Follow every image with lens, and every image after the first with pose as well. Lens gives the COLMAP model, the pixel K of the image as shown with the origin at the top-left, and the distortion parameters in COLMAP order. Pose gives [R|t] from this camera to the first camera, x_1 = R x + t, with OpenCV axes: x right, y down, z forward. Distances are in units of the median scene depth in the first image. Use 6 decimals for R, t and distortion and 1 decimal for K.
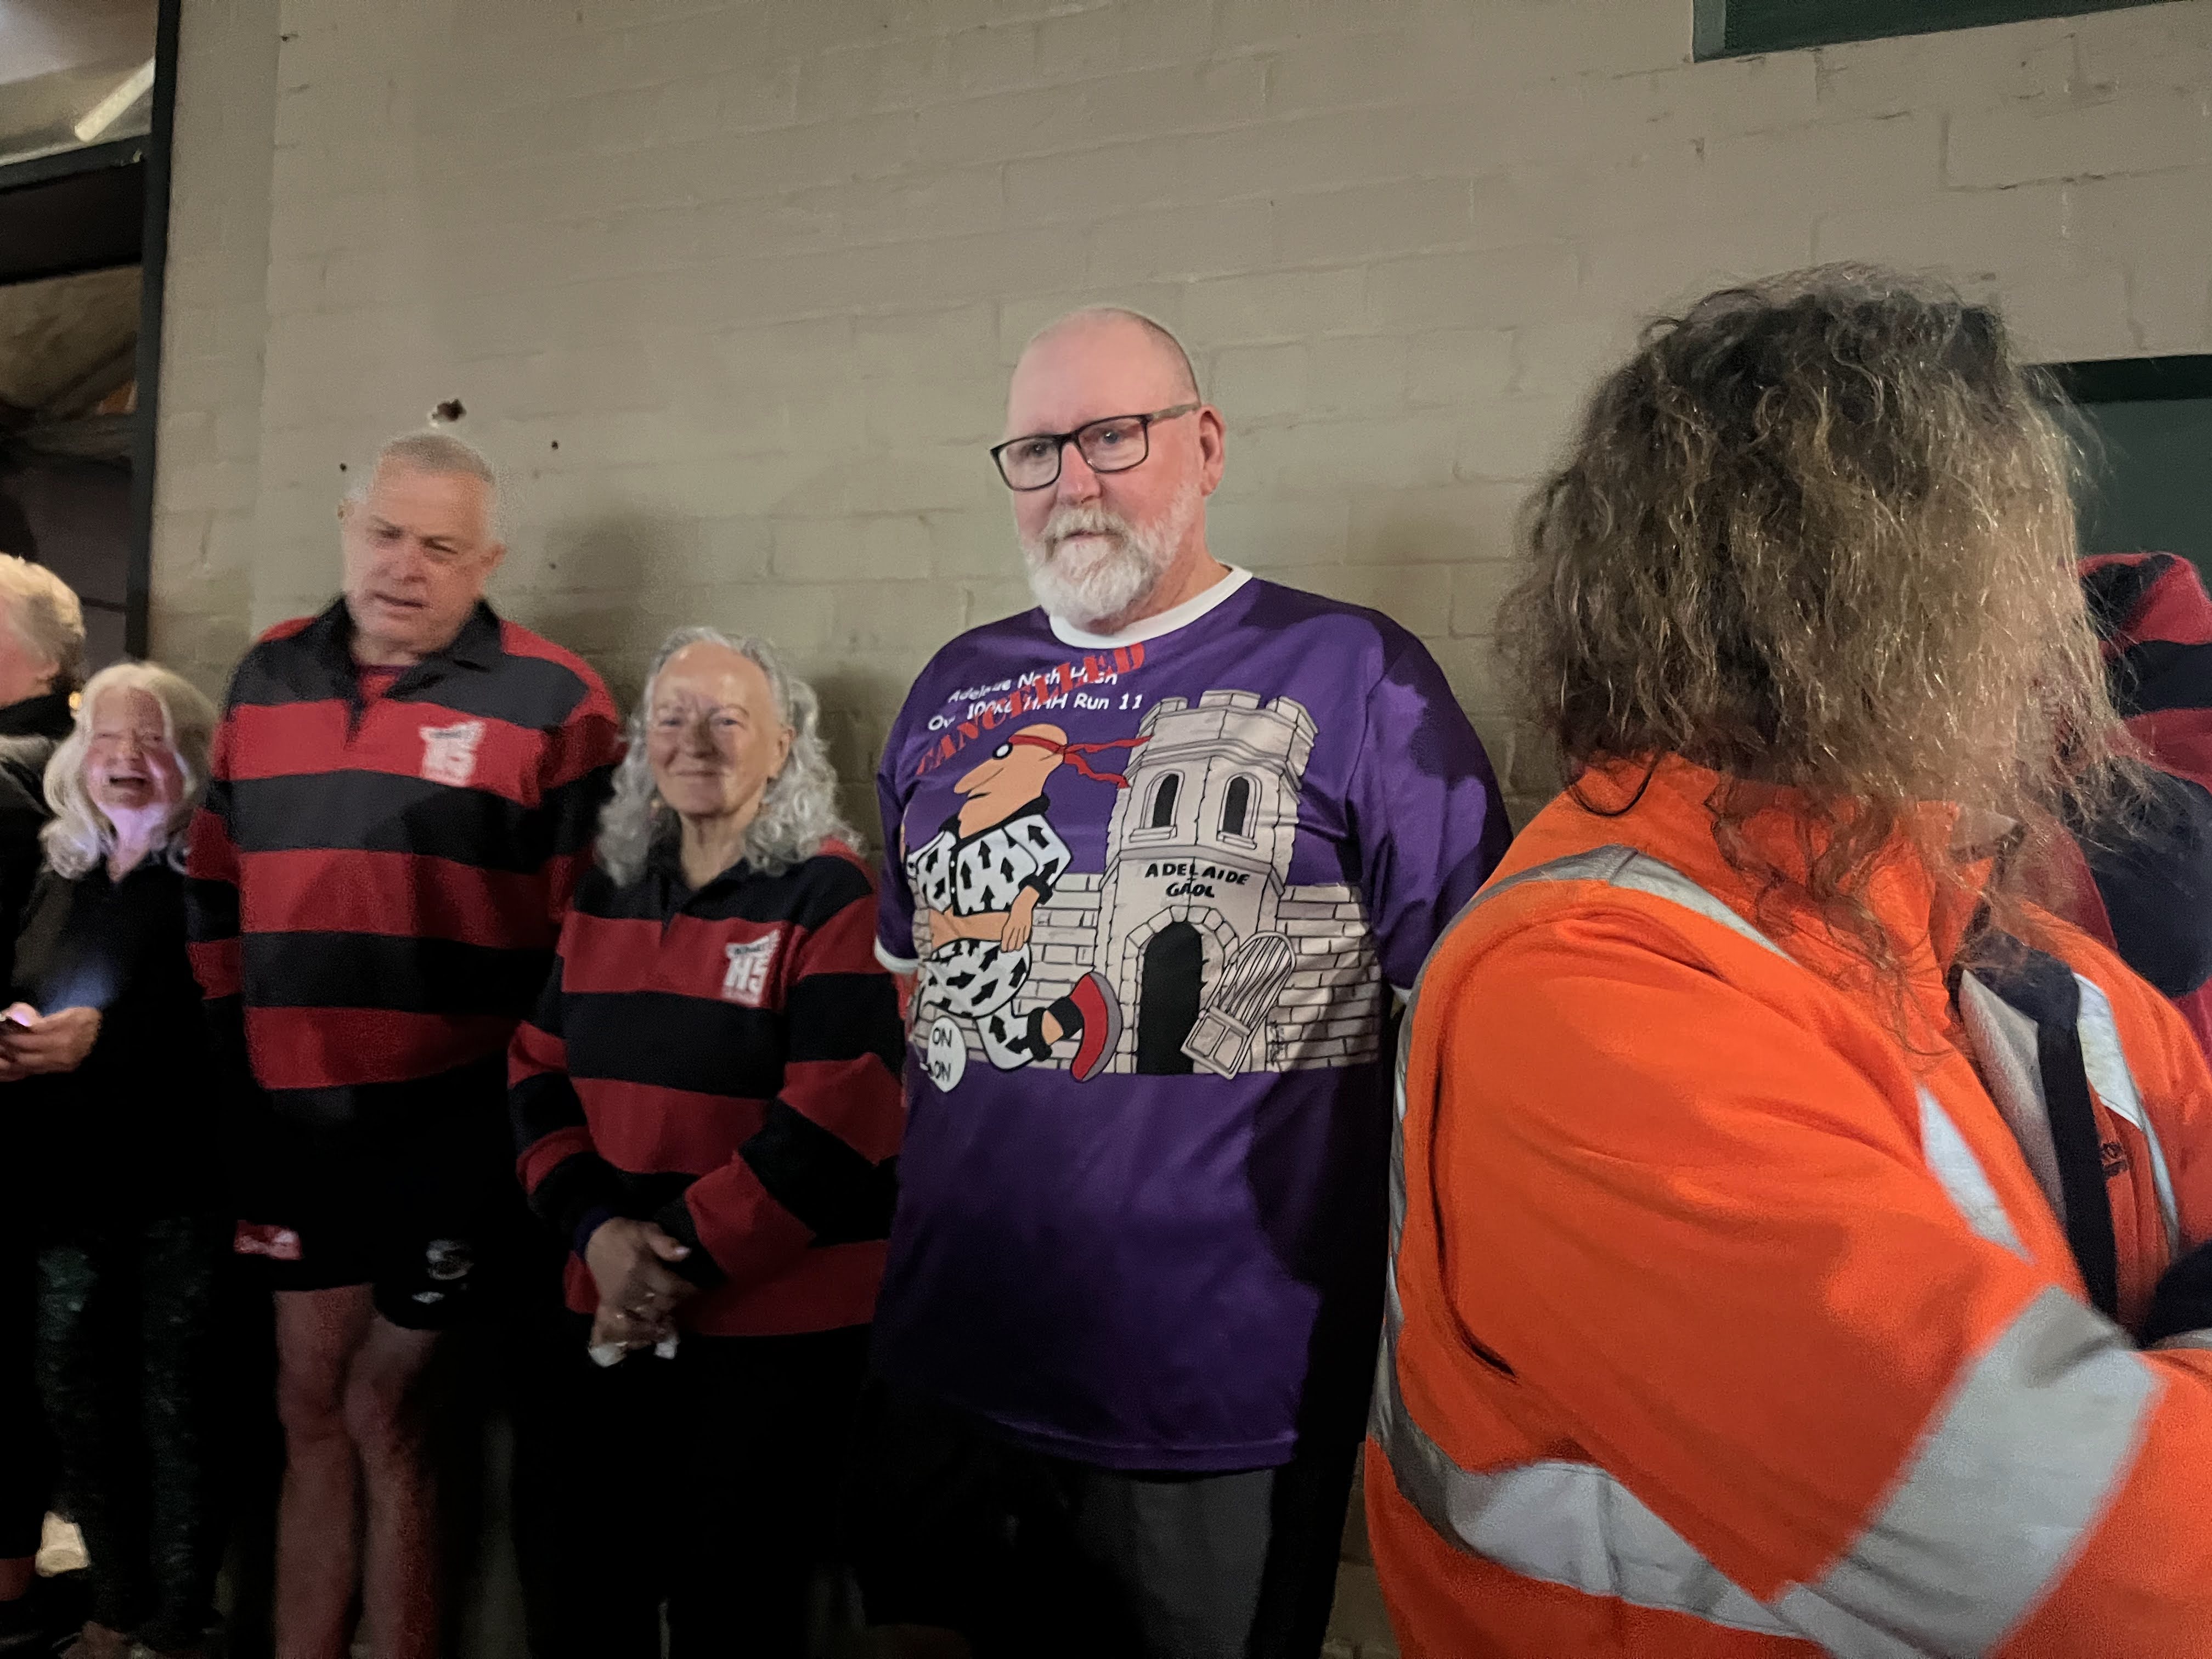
lens RADIAL K [[1638.4, 0, 1096.6], [0, 1638.4, 833.7], [0, 0, 1]] dist [0.007653, -0.032353]
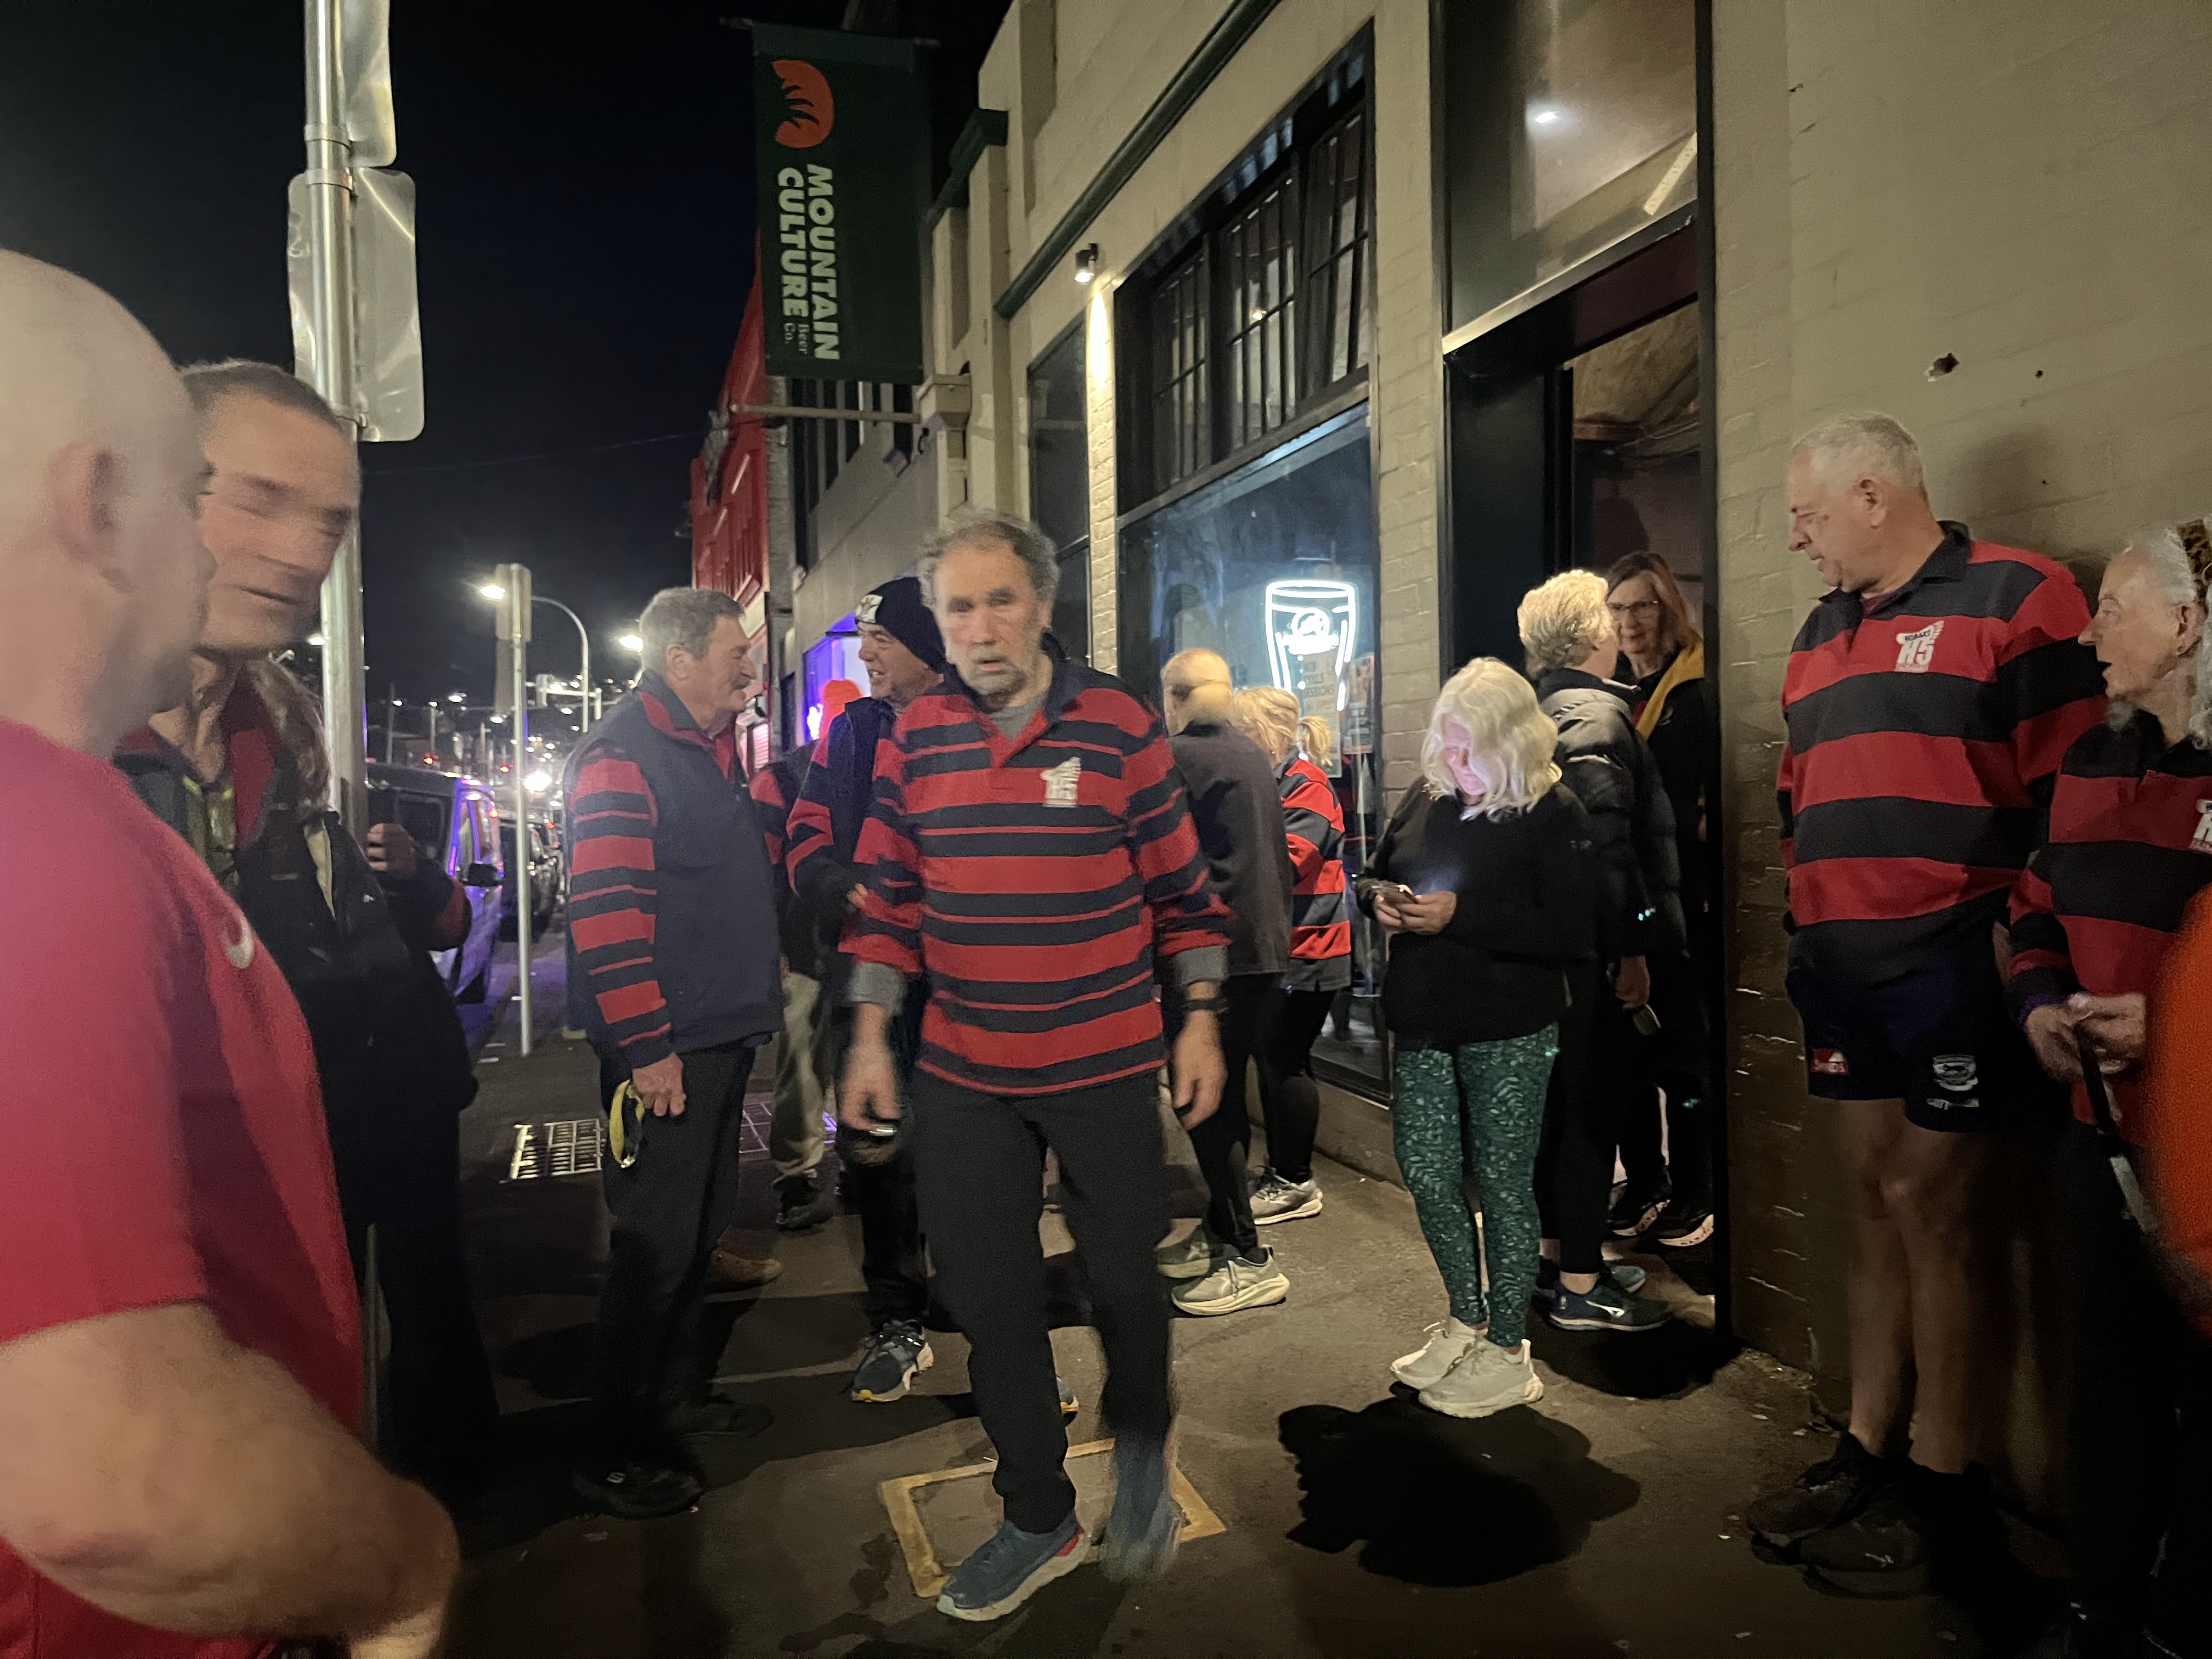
lens RADIAL K [[1638.4, 0, 1099.6], [0, 1638.4, 828.3], [0, 0, 1]] dist [0.007653, -0.032353]
pose [[0.615014, -0.032950, -0.787828, 0.126552], [0.054594, 0.998508, 0.000857, 0.030983], [0.786624, -0.043538, 0.615895, -0.175745]]
